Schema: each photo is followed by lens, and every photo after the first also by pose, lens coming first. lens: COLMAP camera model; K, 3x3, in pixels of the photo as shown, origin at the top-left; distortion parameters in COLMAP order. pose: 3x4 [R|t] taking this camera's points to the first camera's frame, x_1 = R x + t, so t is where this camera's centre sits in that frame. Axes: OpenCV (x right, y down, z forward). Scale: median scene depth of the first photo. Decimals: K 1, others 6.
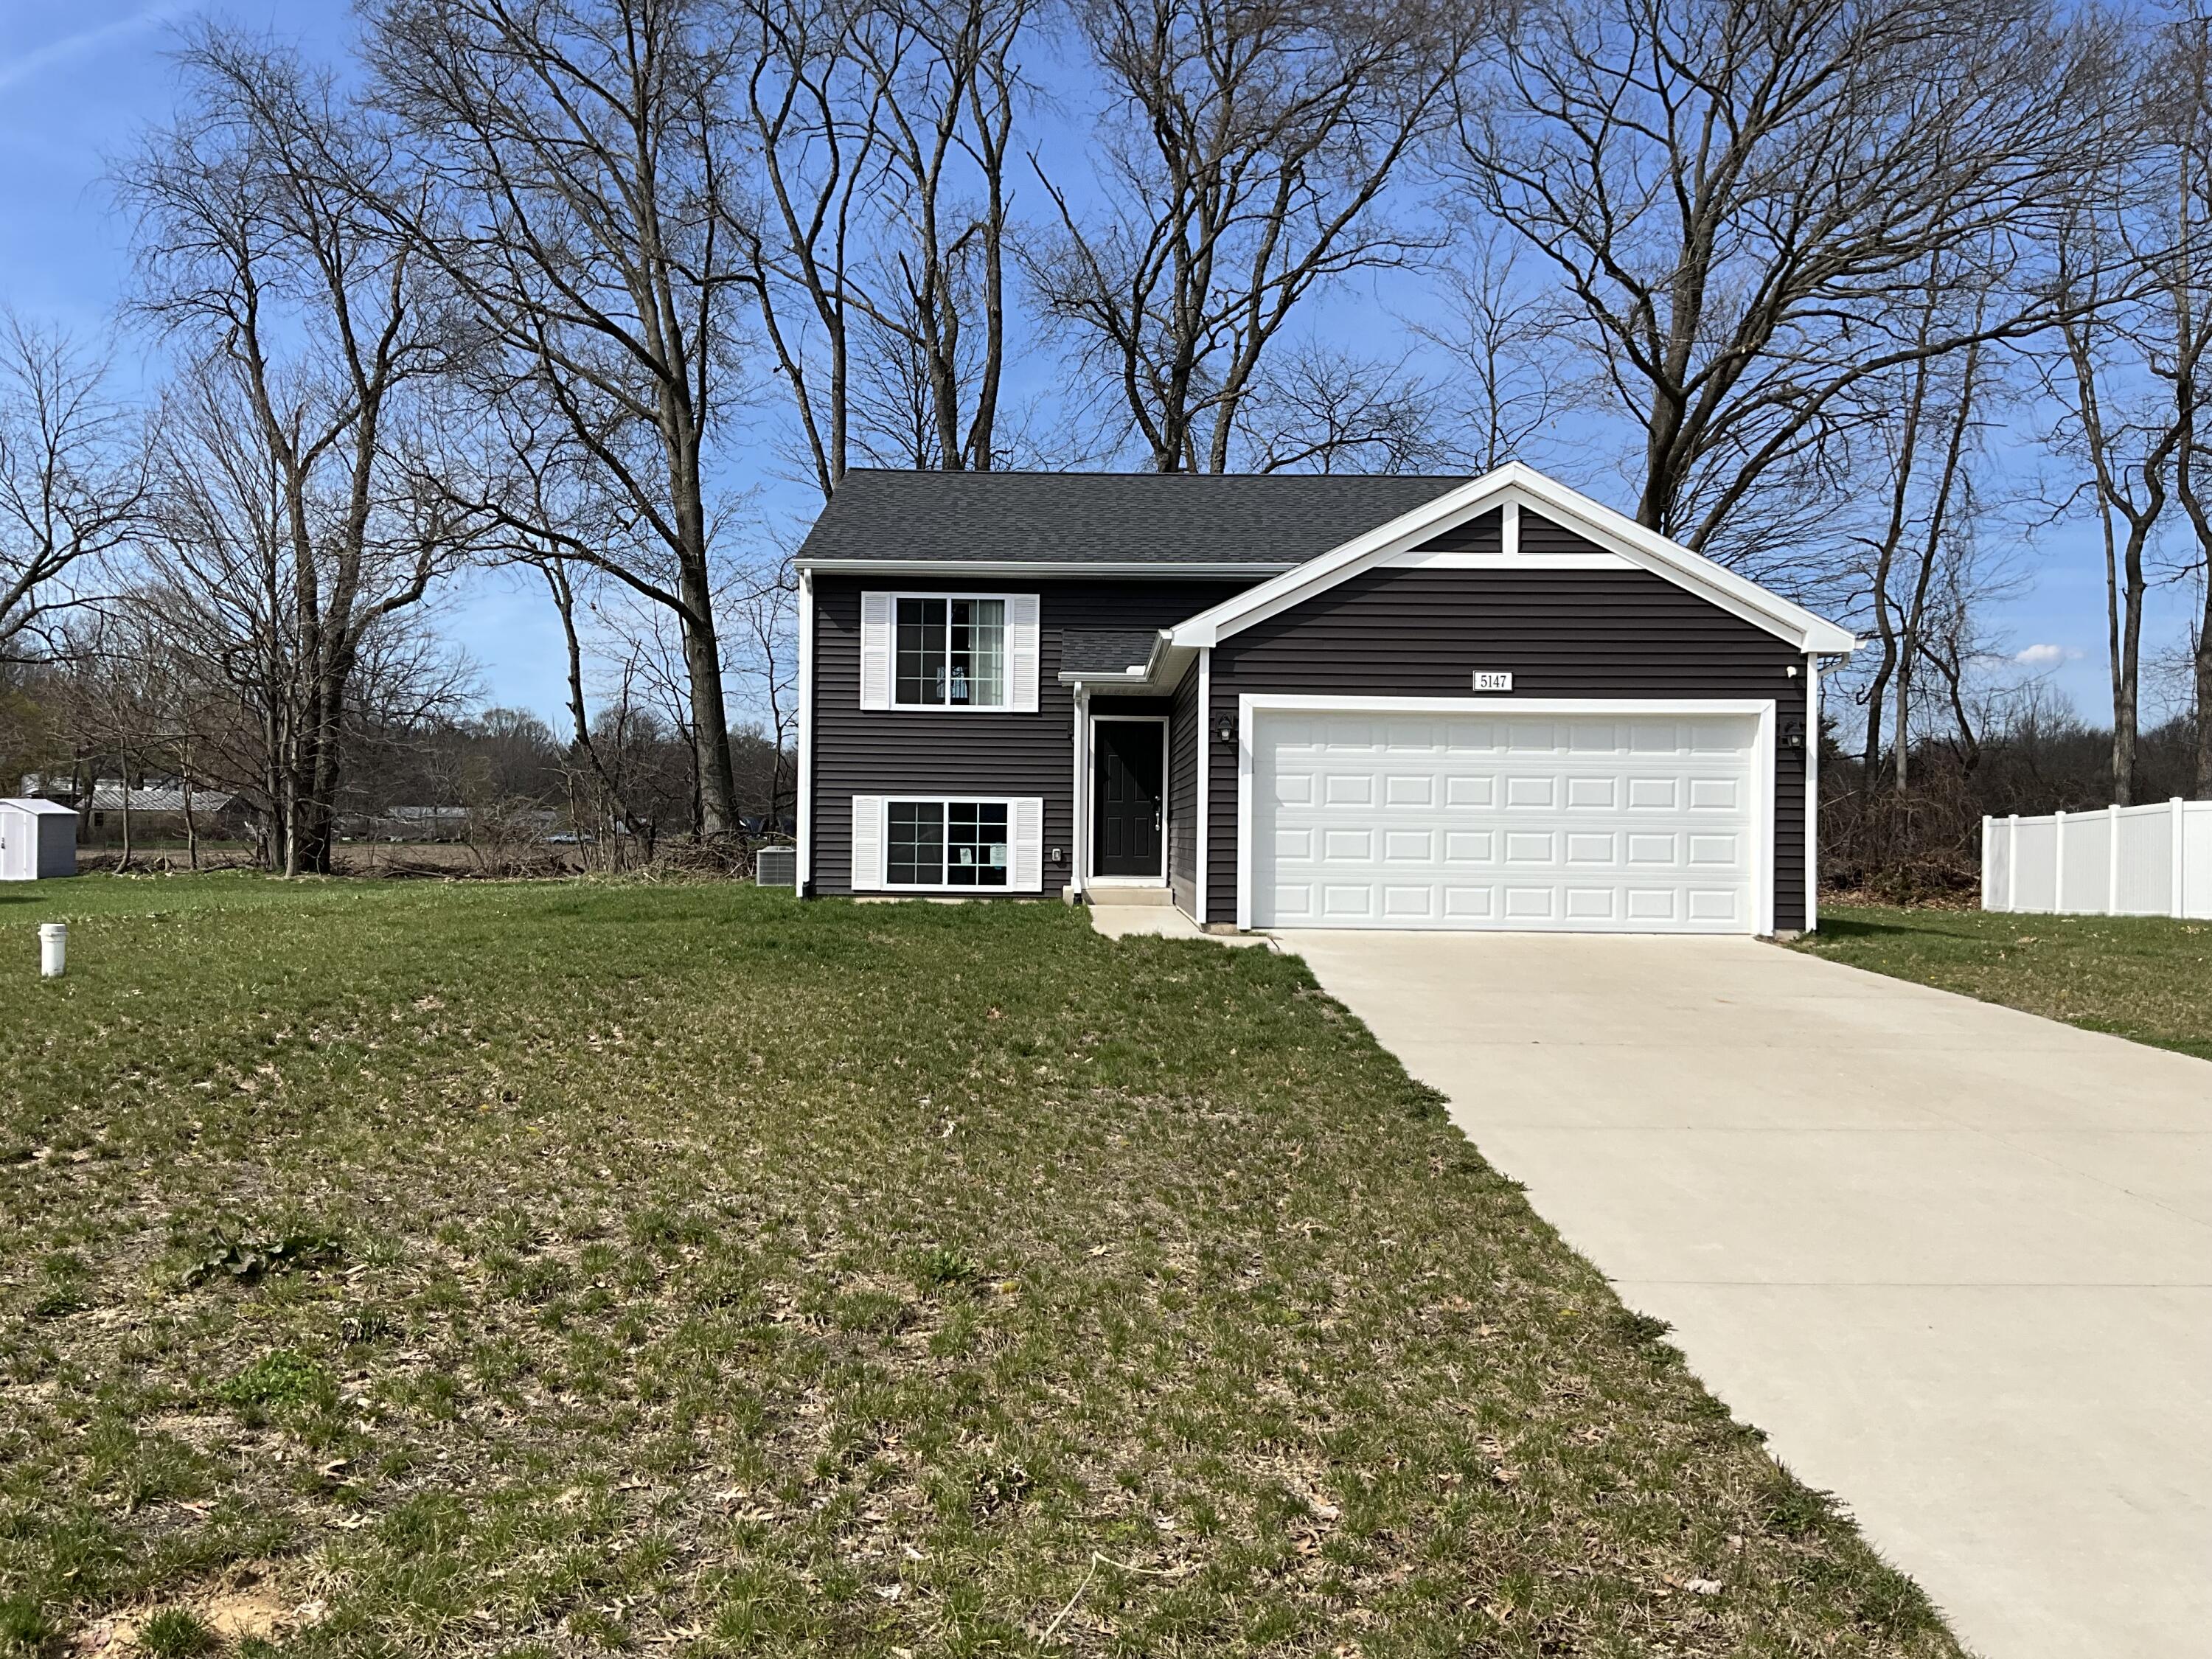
lens RADIAL K [[1816.3, 0, 1099.7], [0, 1816.3, 841.1], [0, 0, 1]] dist [0.060811, -0.109803]
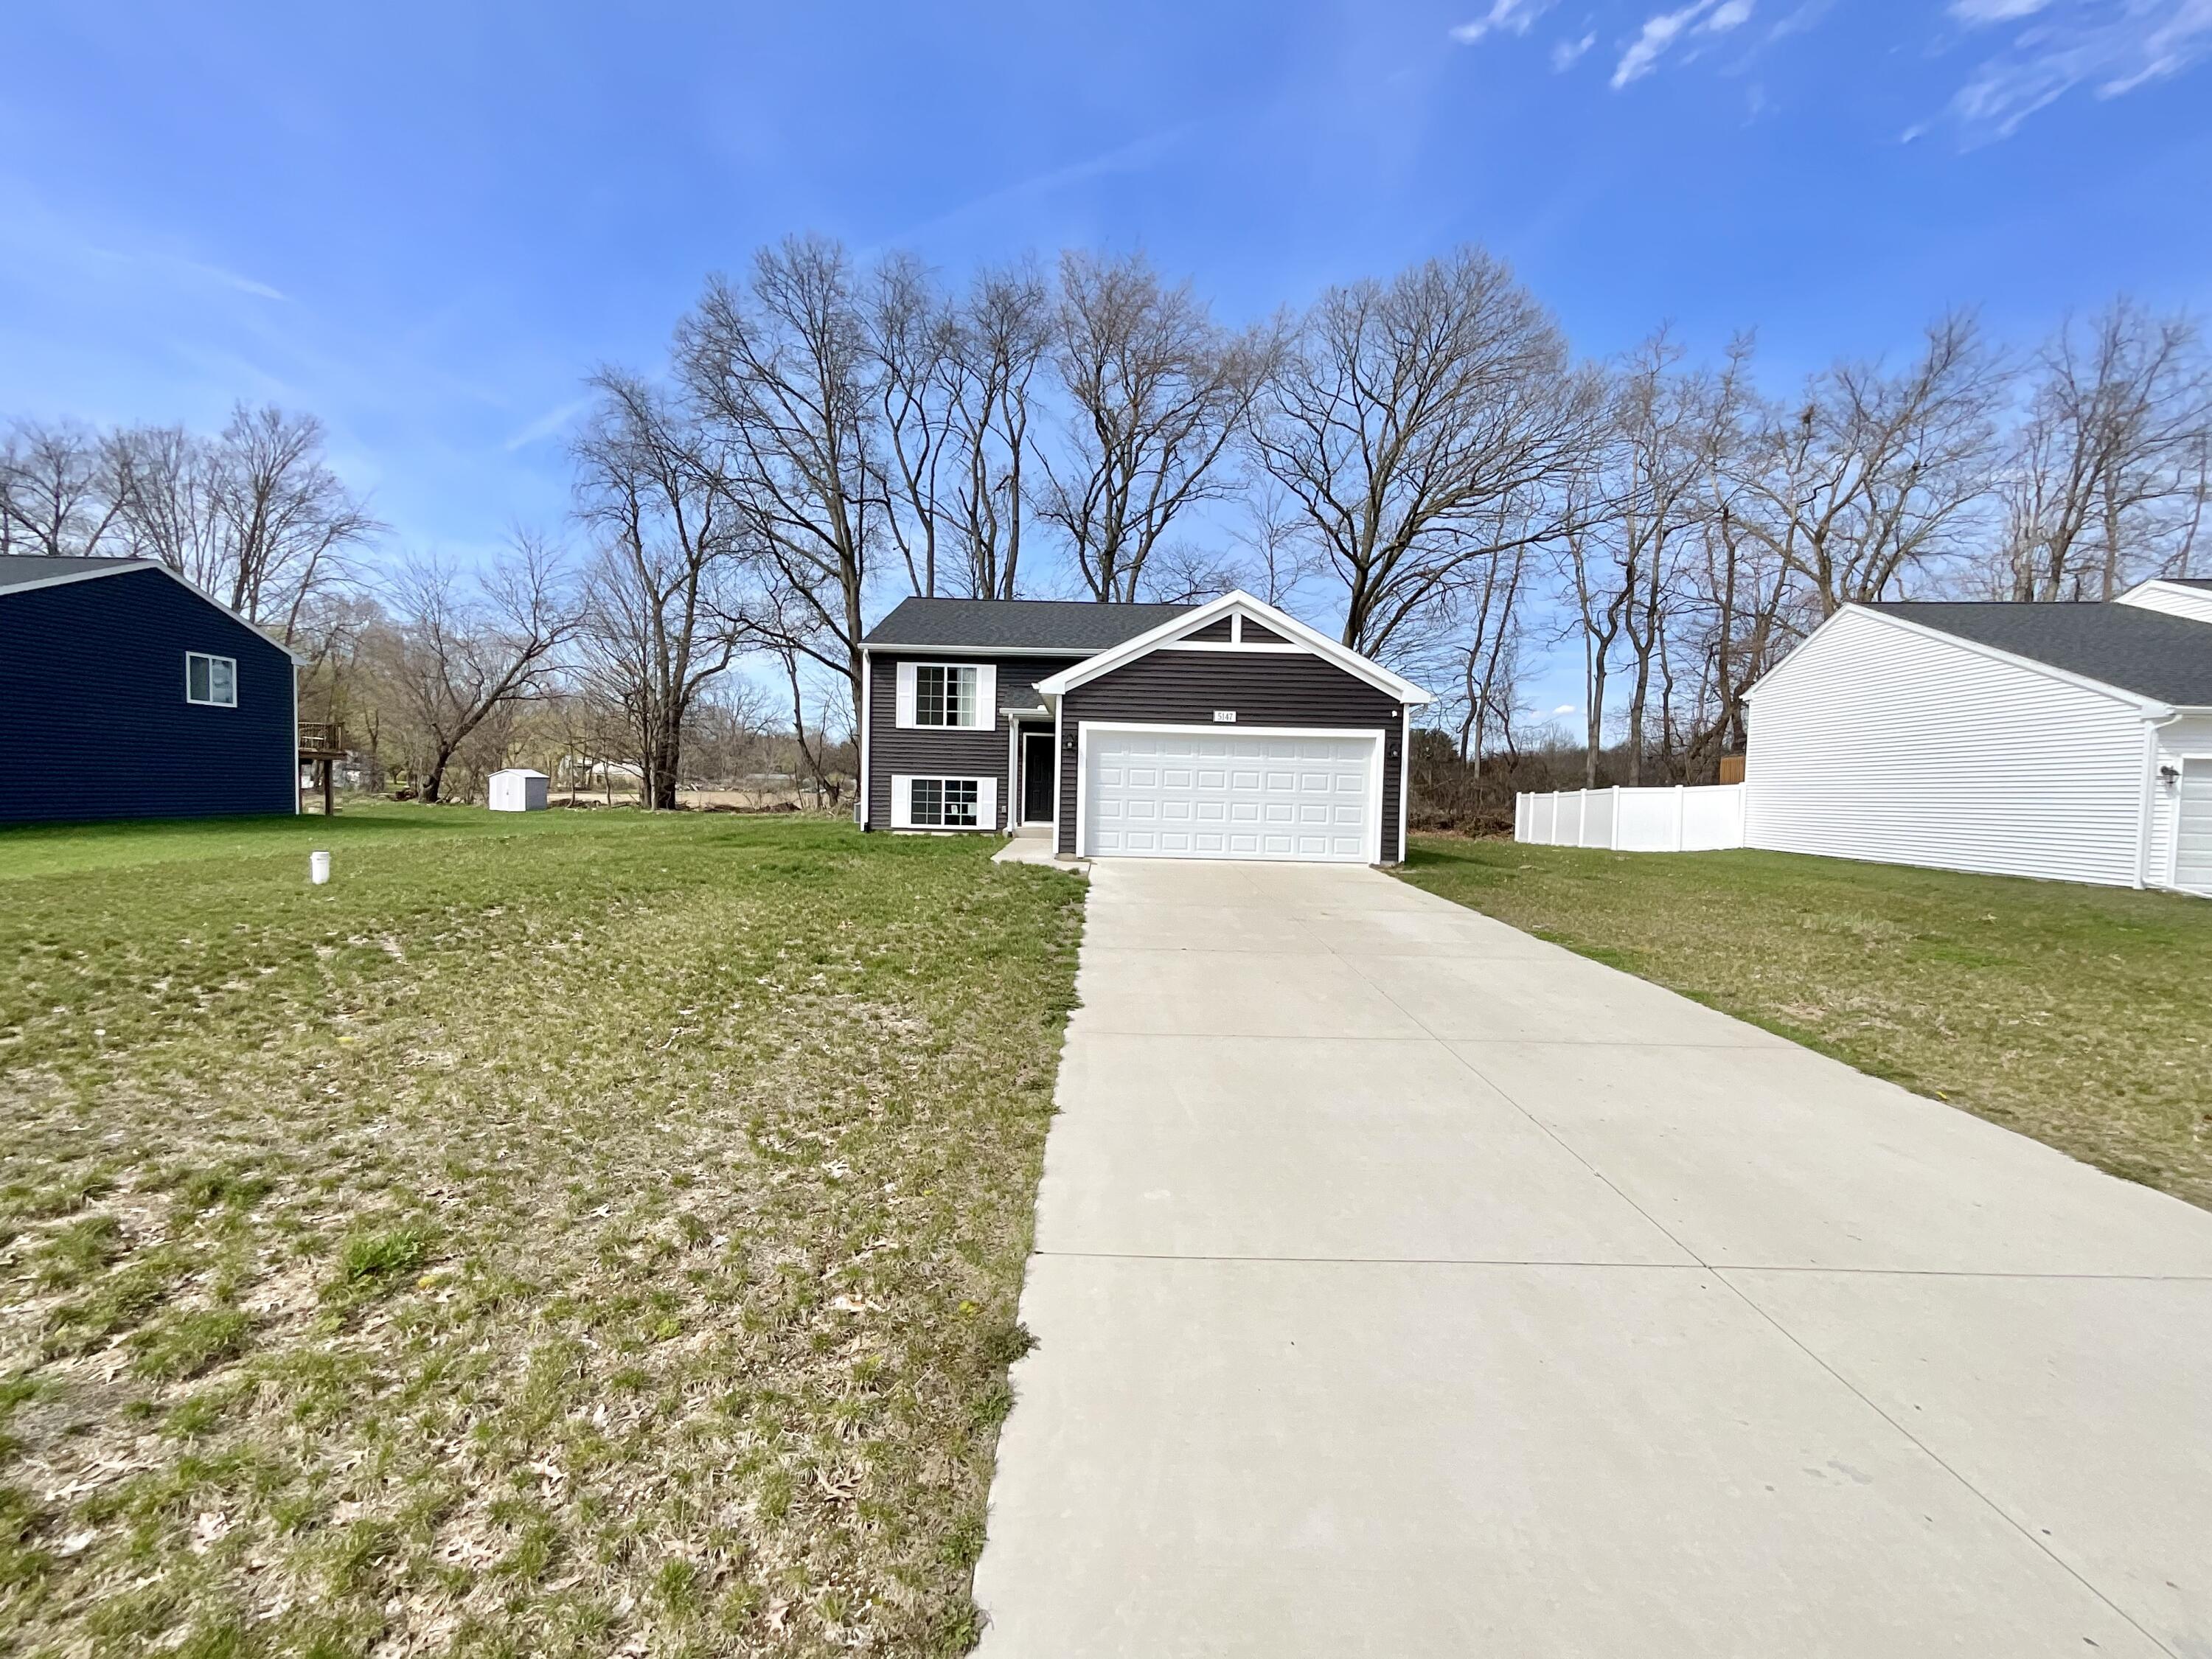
lens RADIAL K [[885.5, 0, 1106.0], [0, 885.5, 829.5], [0, 0, 1]] dist [-0.008021, 0.000224]
pose [[0.999898, 0.013818, 0.003557, 0.043552], [-0.013947, 0.999140, 0.039057, -0.004888], [-0.003015, -0.039102, 0.999231, 0.066048]]
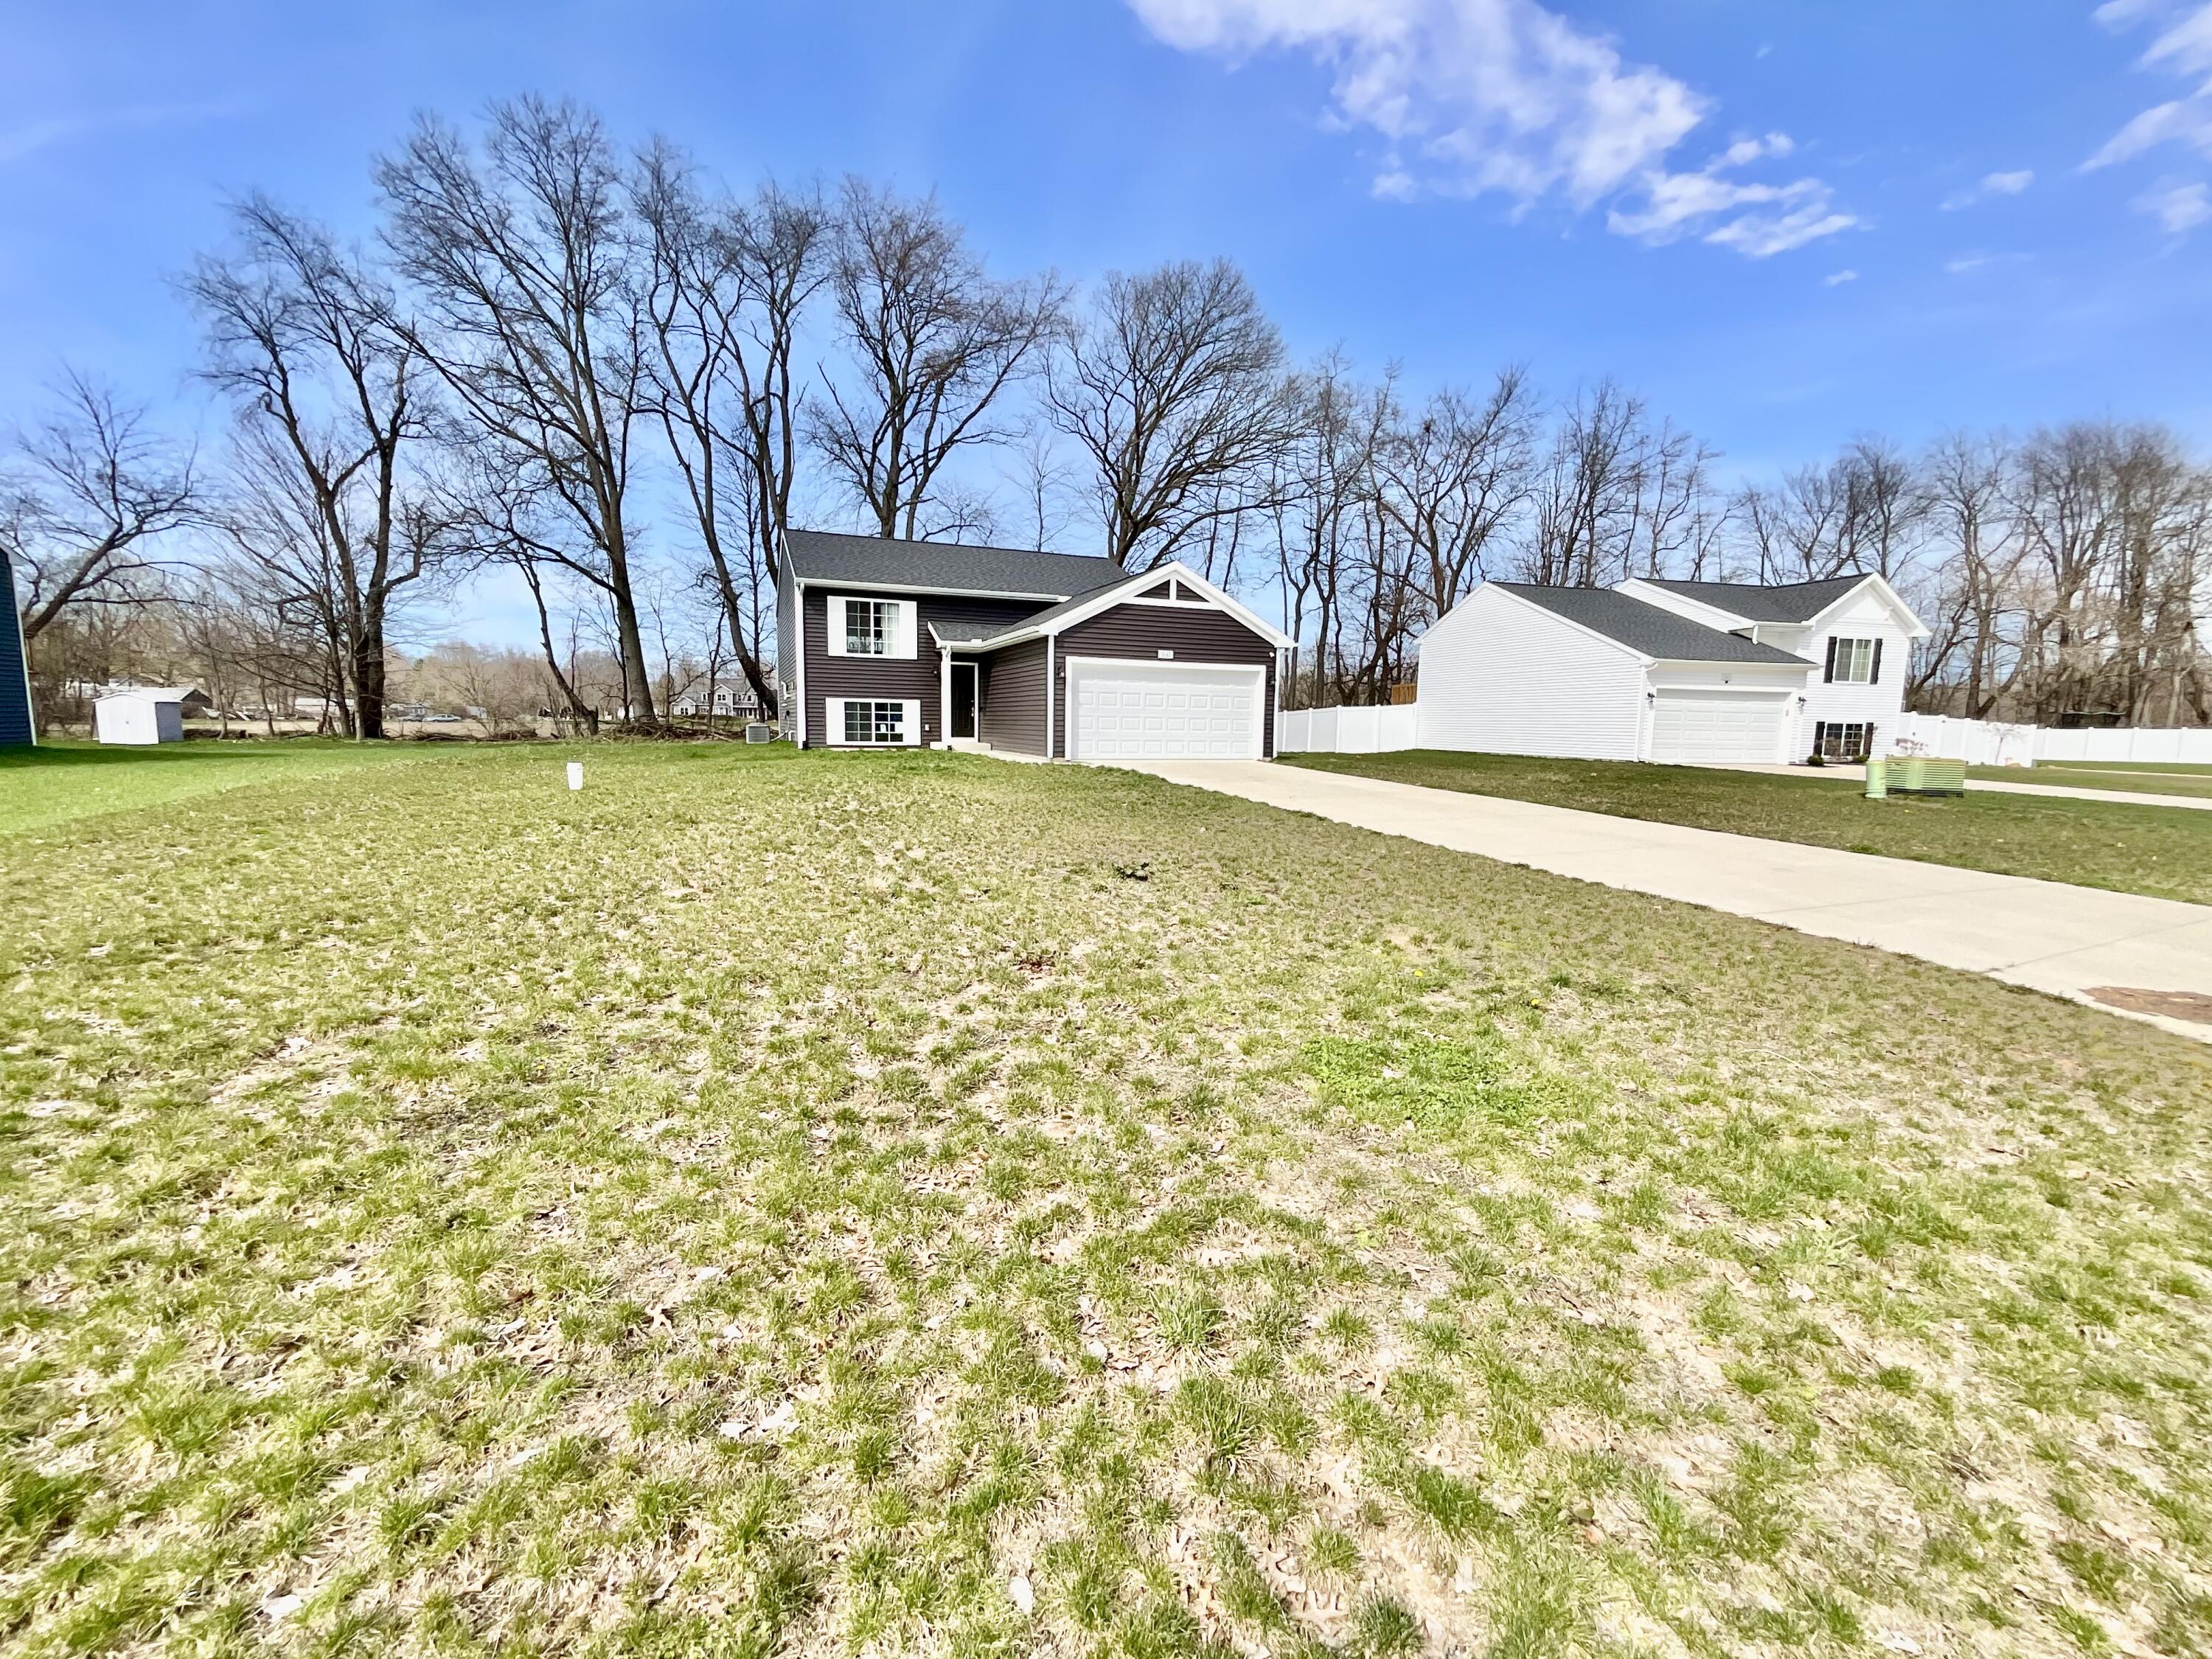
lens RADIAL K [[885.5, 0, 1106.0], [0, 885.5, 829.5], [0, 0, 1]] dist [-0.008021, 0.000224]
pose [[0.924548, -0.042930, 0.378640, -0.131843], [-0.003515, 0.992631, 0.121126, -0.000096], [-0.381050, -0.113318, 0.917584, -0.025841]]
